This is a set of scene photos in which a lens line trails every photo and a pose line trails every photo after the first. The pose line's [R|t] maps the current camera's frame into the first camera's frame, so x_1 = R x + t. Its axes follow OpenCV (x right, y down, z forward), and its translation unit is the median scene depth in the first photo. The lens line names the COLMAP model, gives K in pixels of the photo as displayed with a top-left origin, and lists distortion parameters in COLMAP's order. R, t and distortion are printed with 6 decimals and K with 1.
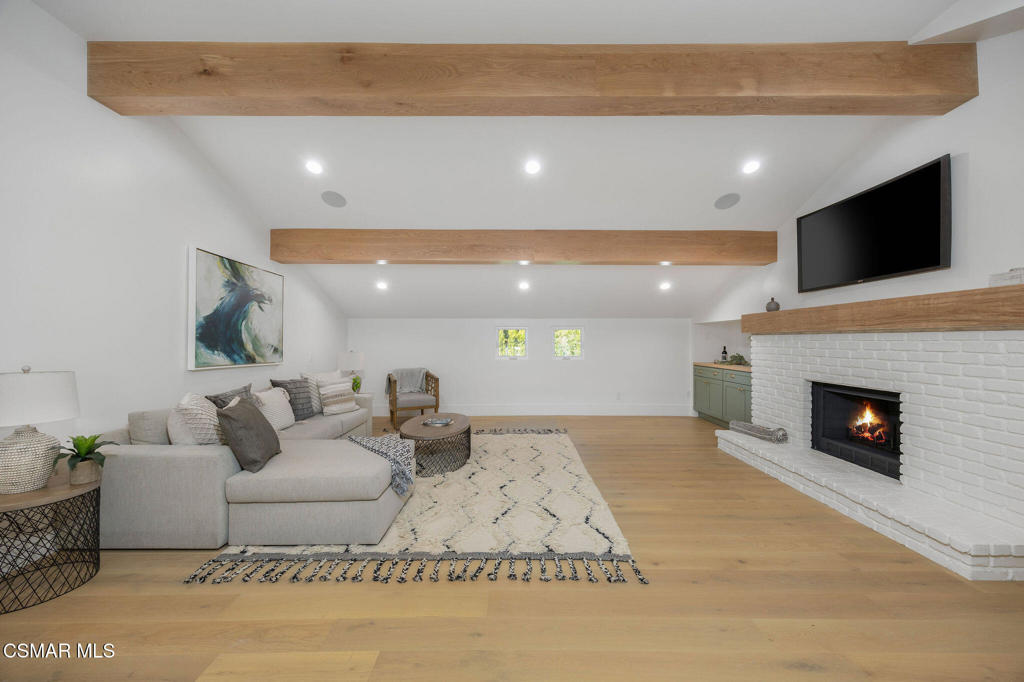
lens RADIAL K [[405.2, 0, 507.1], [0, 405.2, 342.2], [0, 0, 1]] dist [0.019095, -0.000083]
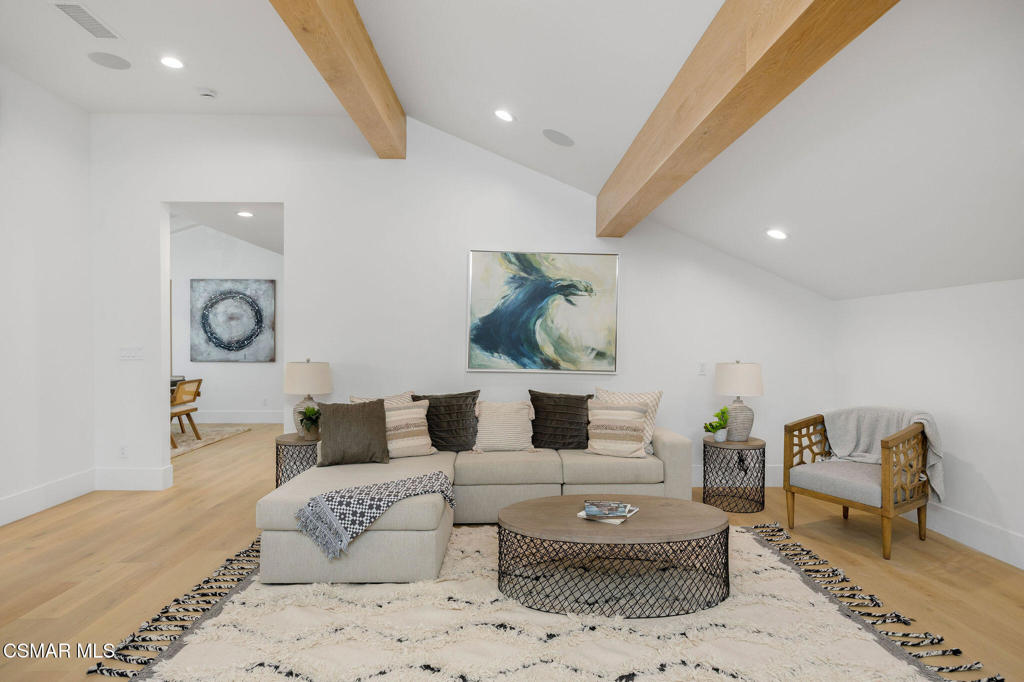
lens RADIAL K [[552.9, 0, 513.5], [0, 552.9, 341.1], [0, 0, 1]] dist [0.008446, 0.000551]
pose [[0.022003, 0.001012, -0.999757, 0.493020], [-0.005766, 0.999983, 0.000885, -0.006851], [0.999741, 0.005745, 0.022008, 0.875929]]
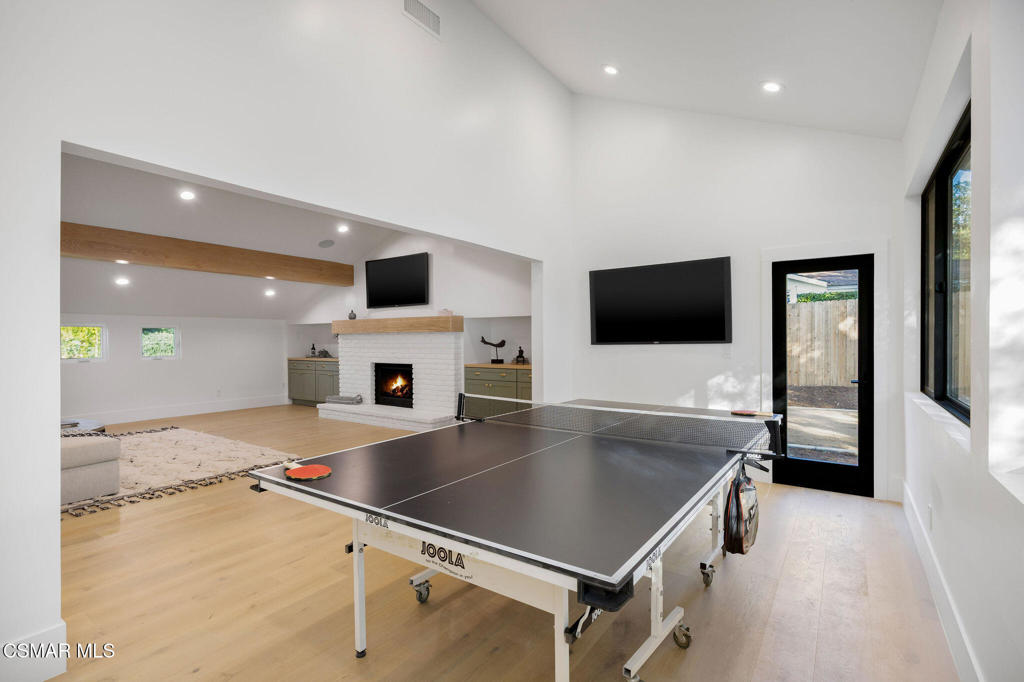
lens RADIAL K [[475.7, 0, 508.4], [0, 475.7, 341.1], [0, 0, 1]] dist [-0.001017, 0.000046]
pose [[0.585122, -0.005799, 0.810924, -0.518454], [0.006316, 0.999977, 0.002594, 0.003414], [-0.810920, 0.003604, 0.585145, -0.585090]]
